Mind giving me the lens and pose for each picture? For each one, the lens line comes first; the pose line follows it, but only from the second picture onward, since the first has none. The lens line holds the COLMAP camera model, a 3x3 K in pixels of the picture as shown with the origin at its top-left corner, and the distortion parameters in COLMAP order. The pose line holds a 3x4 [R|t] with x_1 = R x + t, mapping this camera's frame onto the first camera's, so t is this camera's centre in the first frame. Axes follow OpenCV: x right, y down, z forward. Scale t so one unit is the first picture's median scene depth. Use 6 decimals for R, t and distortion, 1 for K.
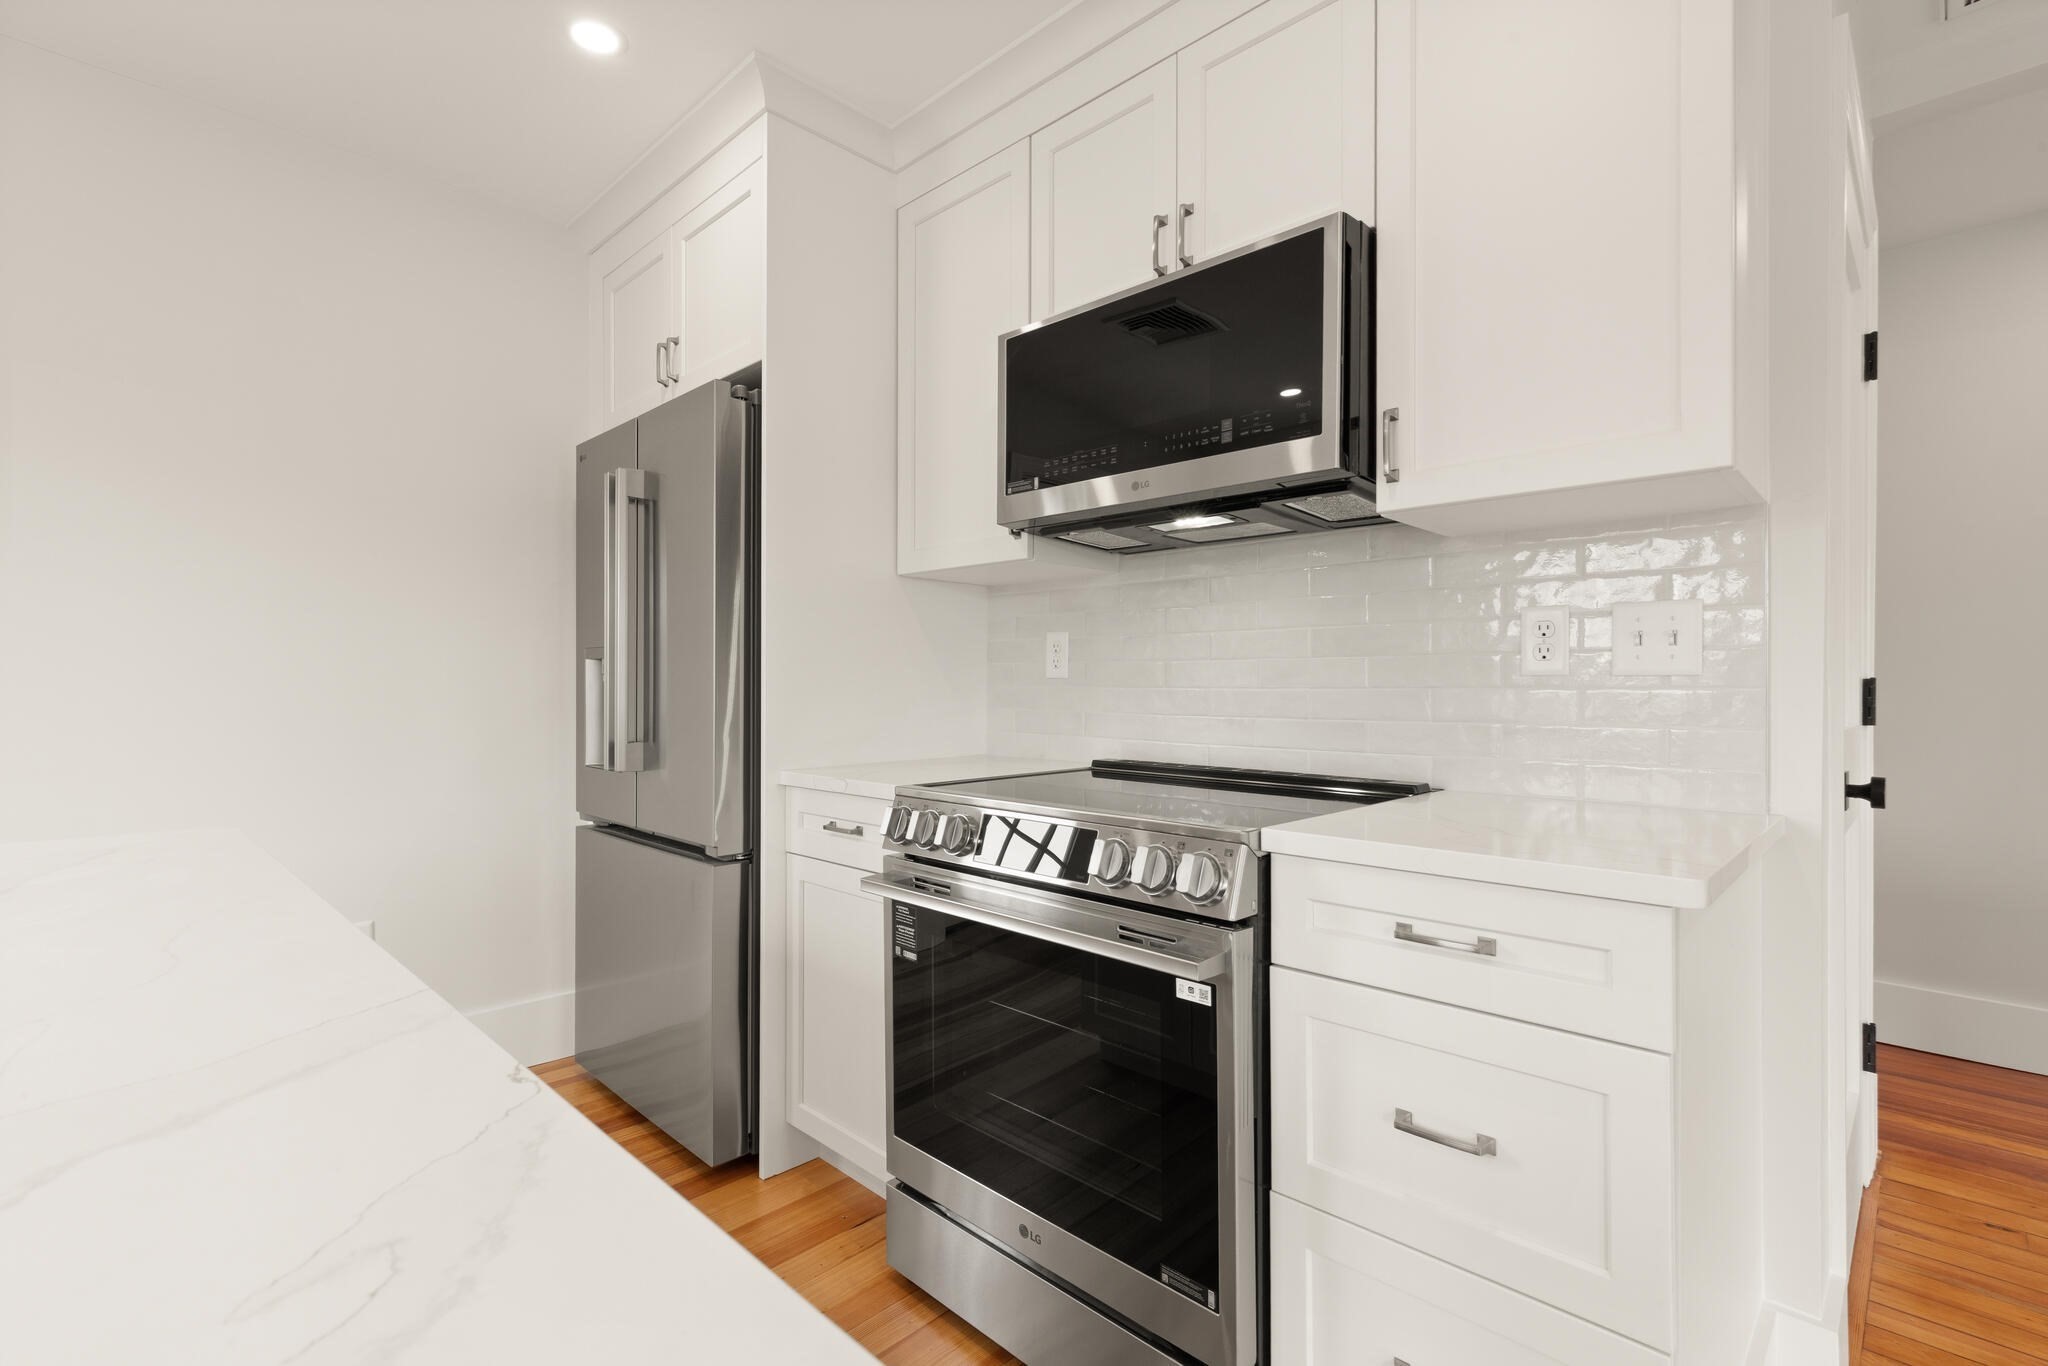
lens RADIAL K [[922.3, 0, 1025.4], [0, 922.3, 680.7], [0, 0, 1]] dist [0.006954, -0.000419]
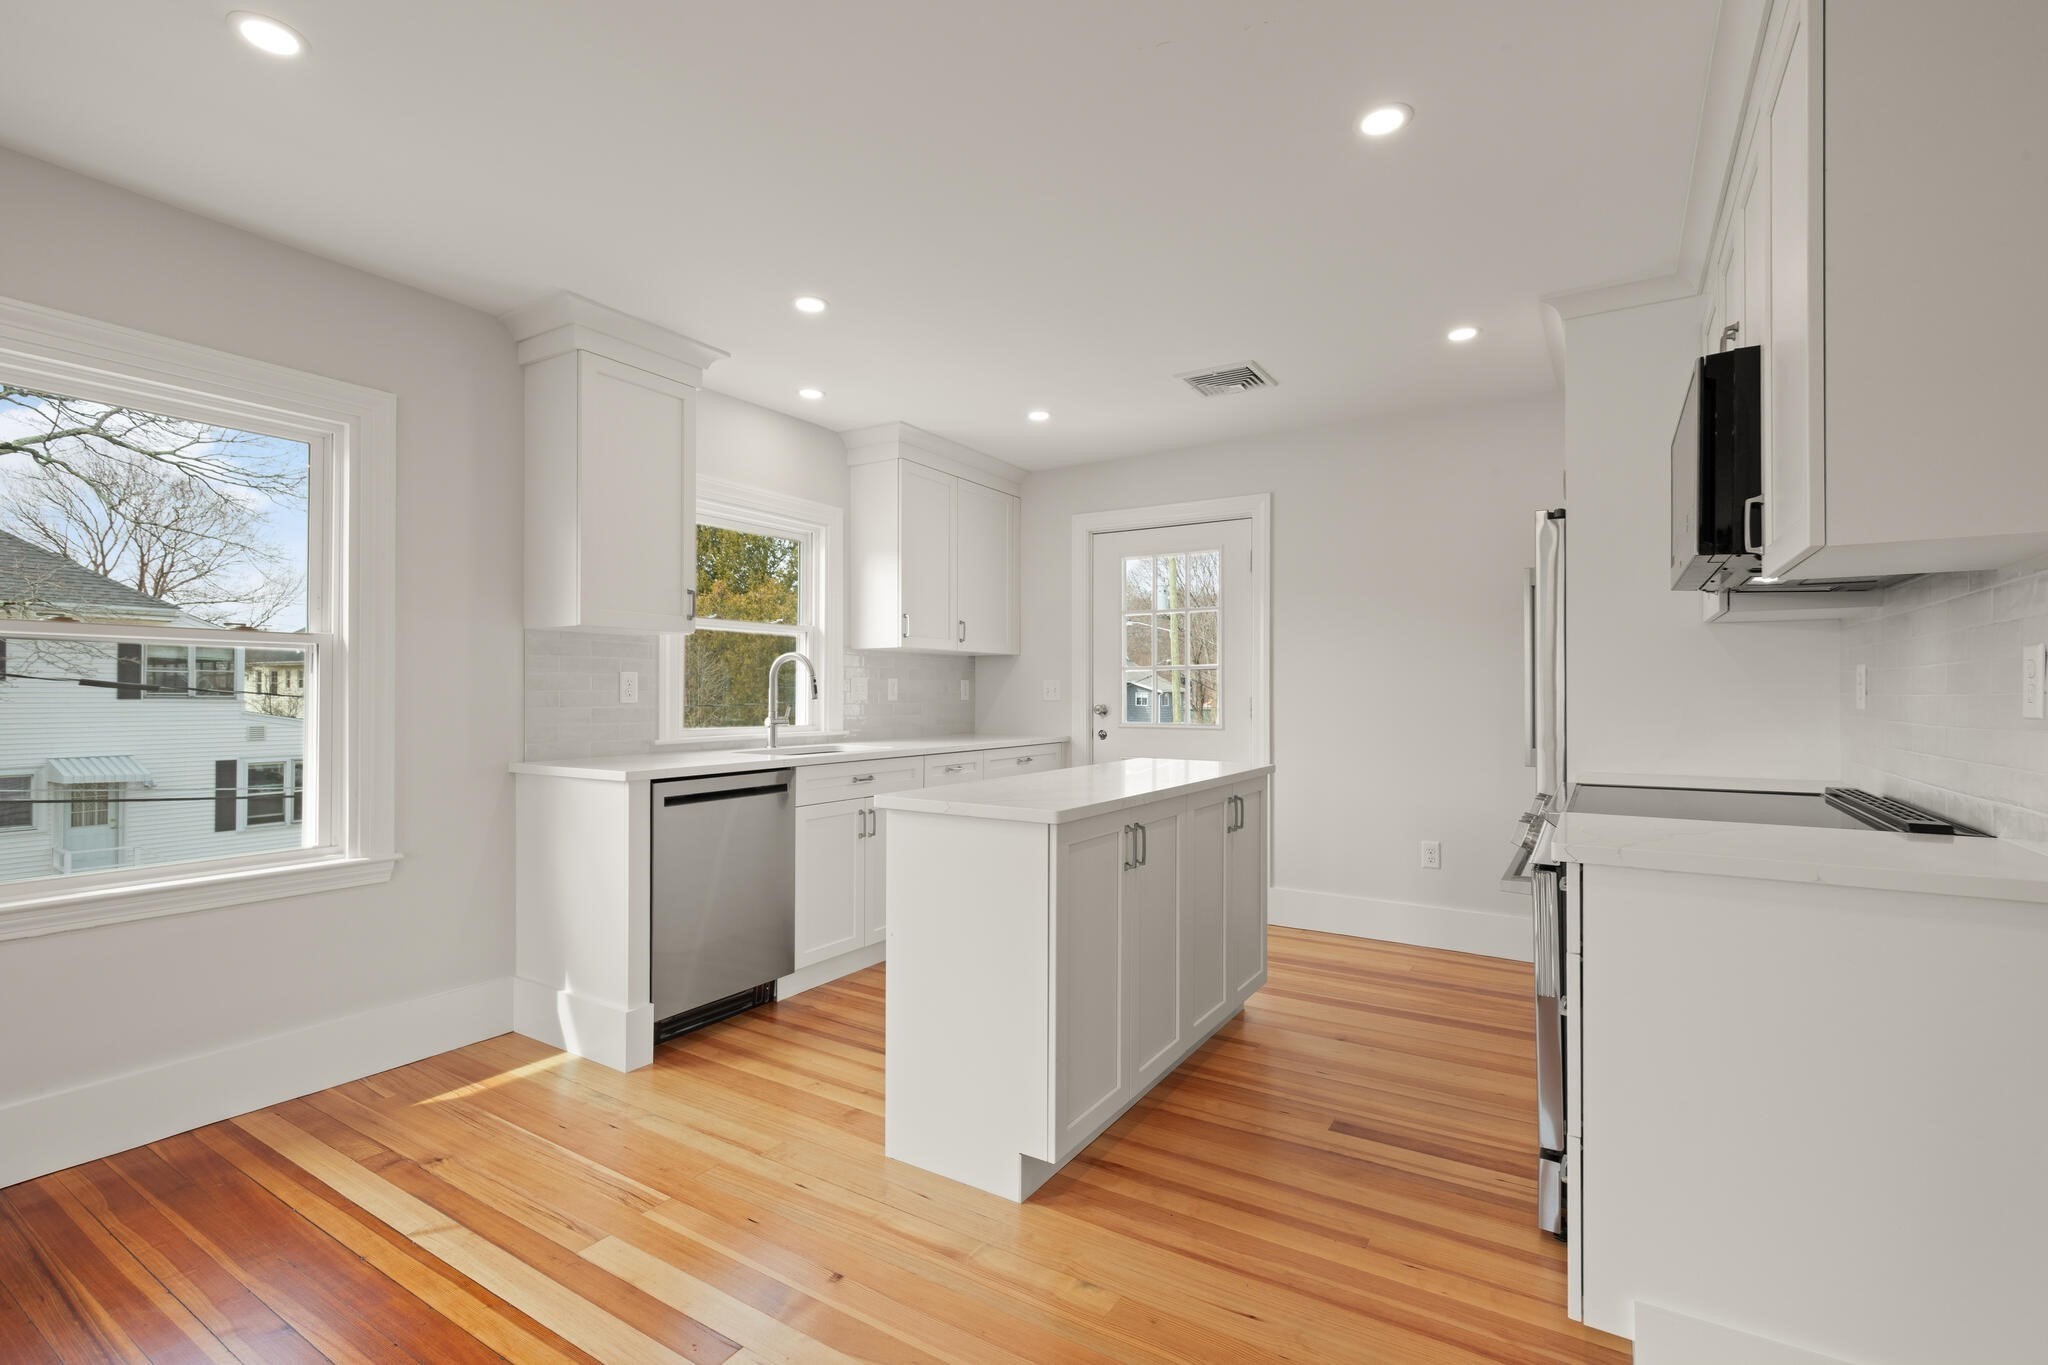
lens RADIAL K [[906.2, 0, 1030.5], [0, 906.2, 692.2], [0, 0, 1]] dist [0.005703, 0.000136]
pose [[0.203221, -0.004929, -0.979120, 1.001471], [0.005552, 0.999977, -0.003881, -0.026049], [0.979117, -0.004647, 0.203244, -0.130236]]
